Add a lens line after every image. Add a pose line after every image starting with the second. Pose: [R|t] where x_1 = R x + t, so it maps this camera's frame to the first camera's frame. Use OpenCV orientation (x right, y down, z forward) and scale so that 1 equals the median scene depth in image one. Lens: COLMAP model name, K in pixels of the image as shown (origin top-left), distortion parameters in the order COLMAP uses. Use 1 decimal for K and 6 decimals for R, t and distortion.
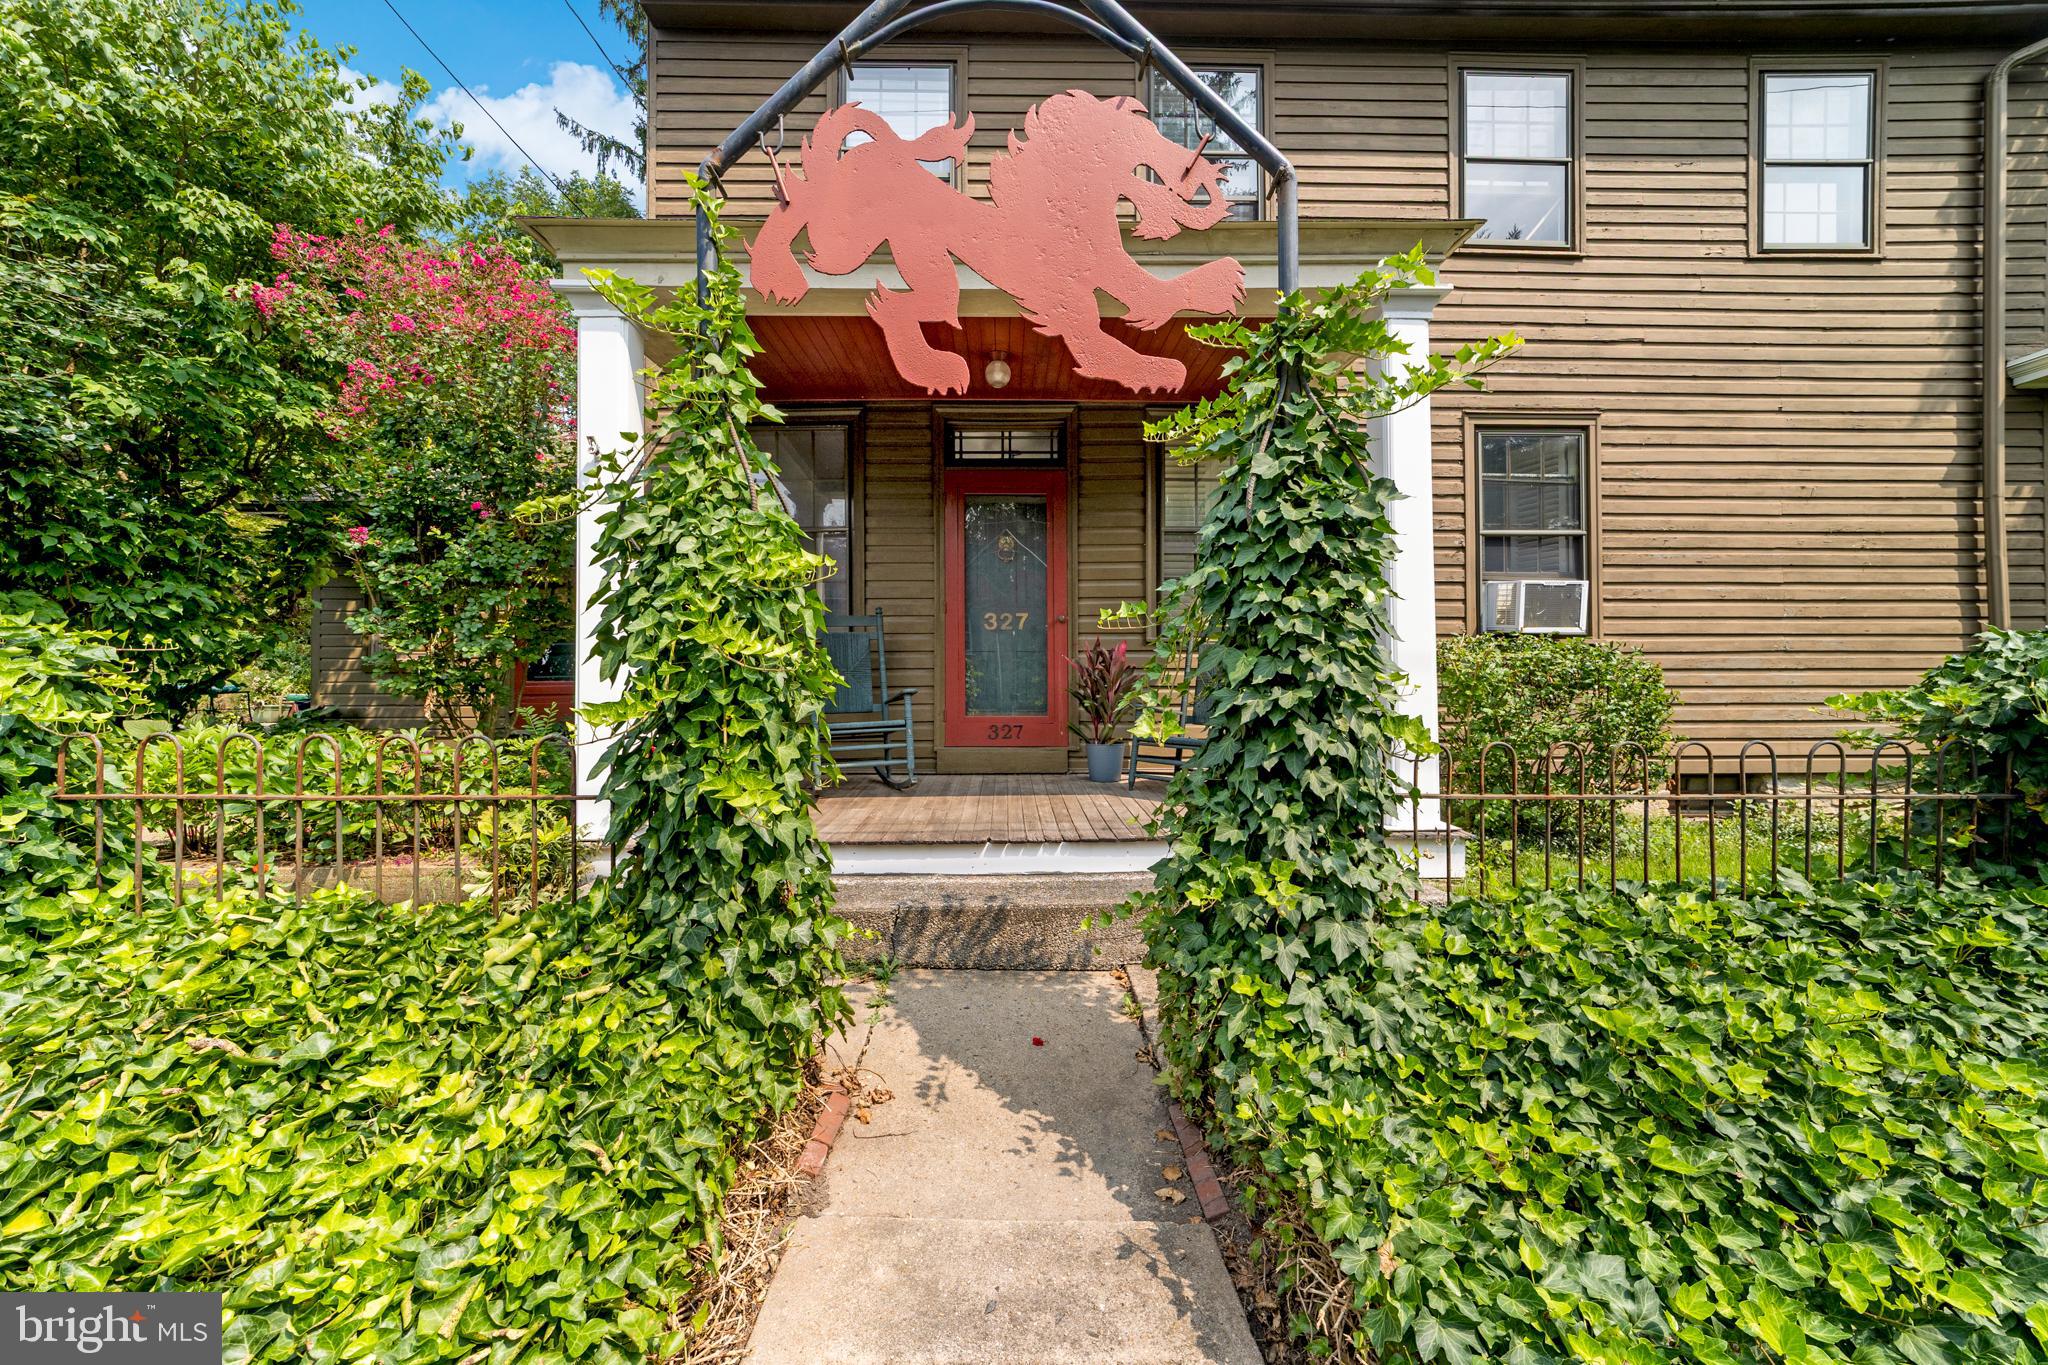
lens RADIAL K [[790.7, 0, 1027.8], [0, 790.7, 665.1], [0, 0, 1]] dist [-0.008806, 0.007710]
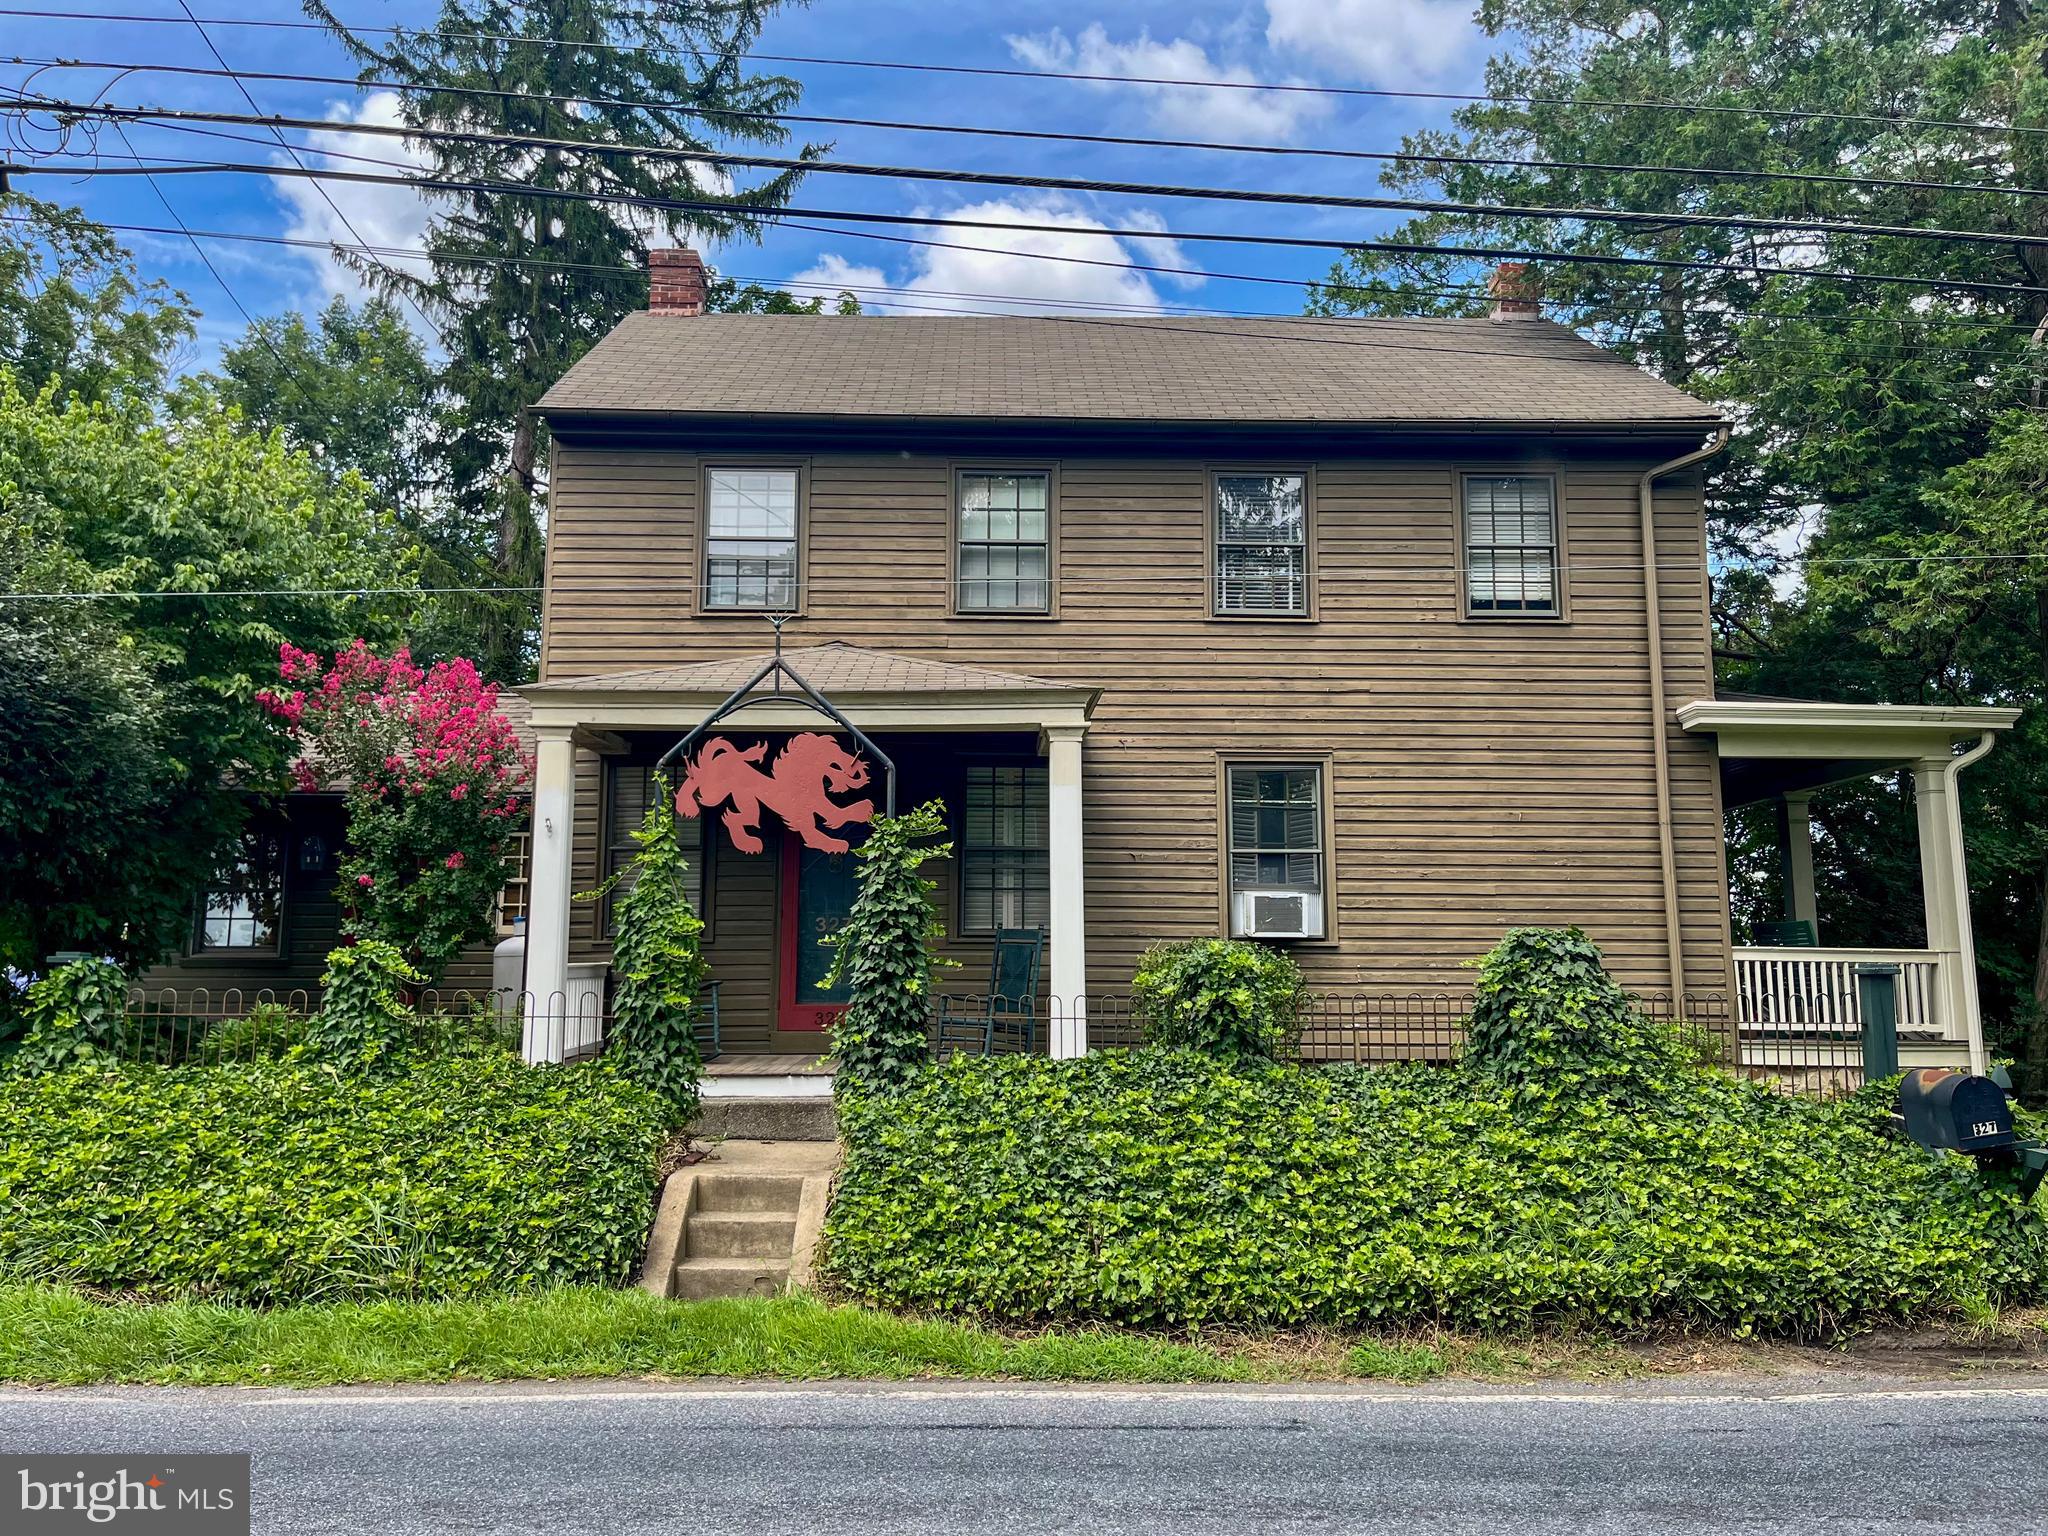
lens RADIAL K [[1557.8, 0, 1015.0], [0, 1557.8, 757.8], [0, 0, 1]] dist [0.072655, -0.118438]
pose [[0.999954, 0.004528, -0.008420, 0.265380], [-0.005552, 0.992024, -0.125928, -0.008727], [0.007783, 0.125969, 0.992004, -1.364774]]
